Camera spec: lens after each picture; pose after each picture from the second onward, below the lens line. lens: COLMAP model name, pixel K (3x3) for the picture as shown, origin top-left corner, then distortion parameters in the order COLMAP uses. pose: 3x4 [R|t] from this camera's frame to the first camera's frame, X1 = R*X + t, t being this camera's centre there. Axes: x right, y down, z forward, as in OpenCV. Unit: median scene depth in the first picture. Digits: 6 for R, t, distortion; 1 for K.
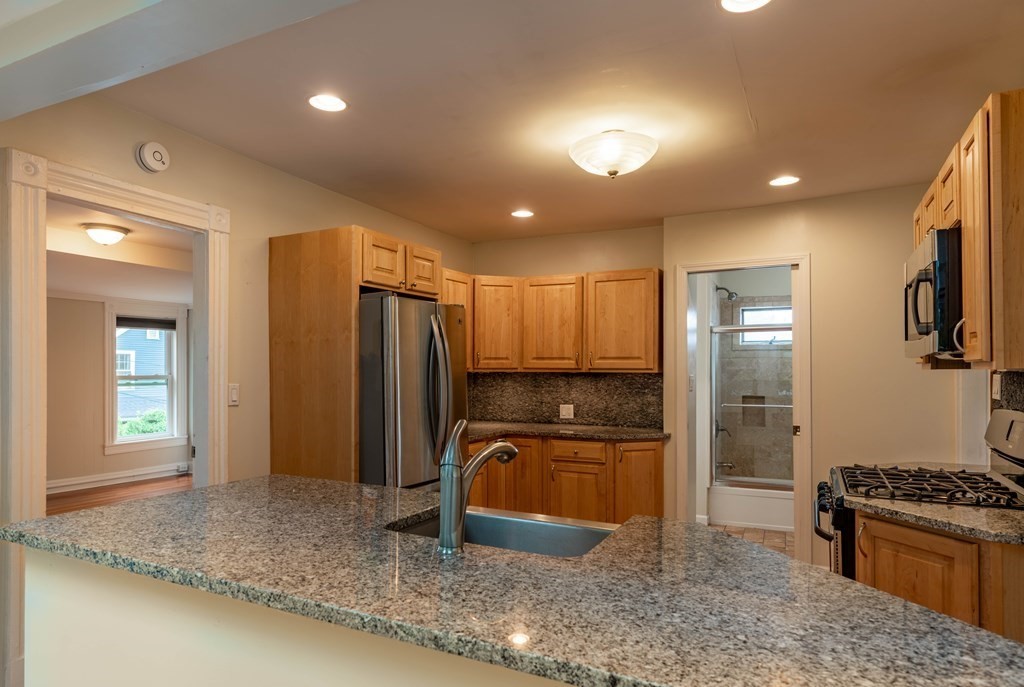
lens RADIAL K [[595.2, 0, 507.2], [0, 595.2, 371.3], [0, 0, 1]] dist [0.004103, 0.000344]
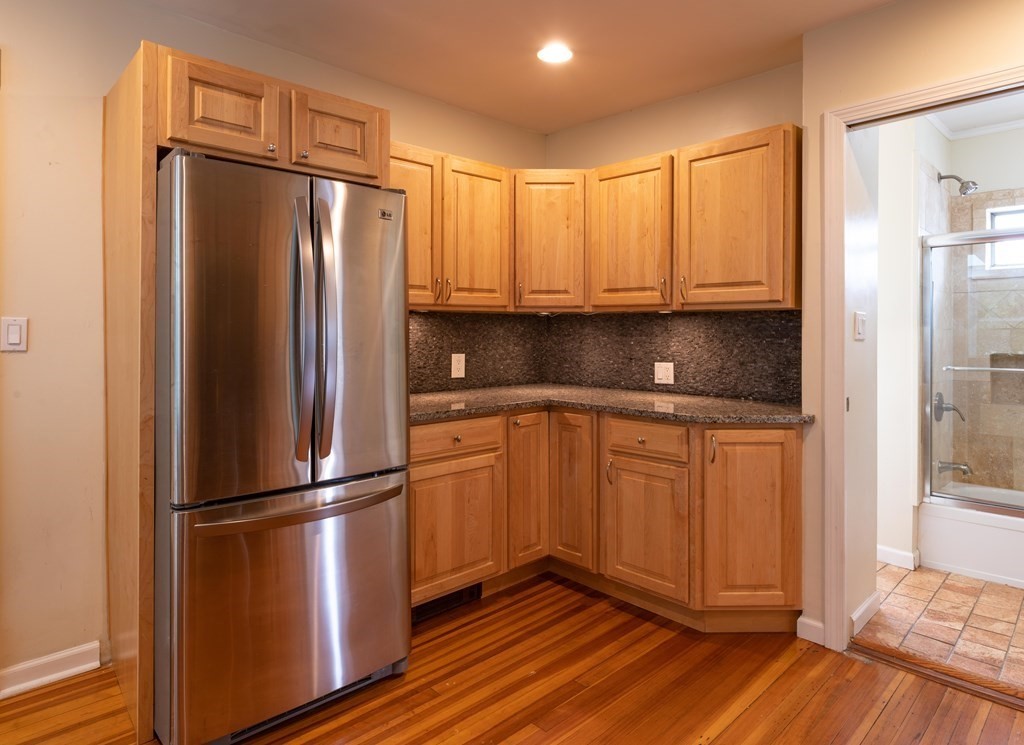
lens RADIAL K [[608.2, 0, 550.2], [0, 608.2, 330.1], [0, 0, 1]] dist [-0.001560, 0.001202]
pose [[0.955683, 0.001231, -0.294396, 0.187153], [-0.001252, 0.999999, 0.000120, 0.022001], [0.294395, 0.000254, 0.955684, 0.347336]]
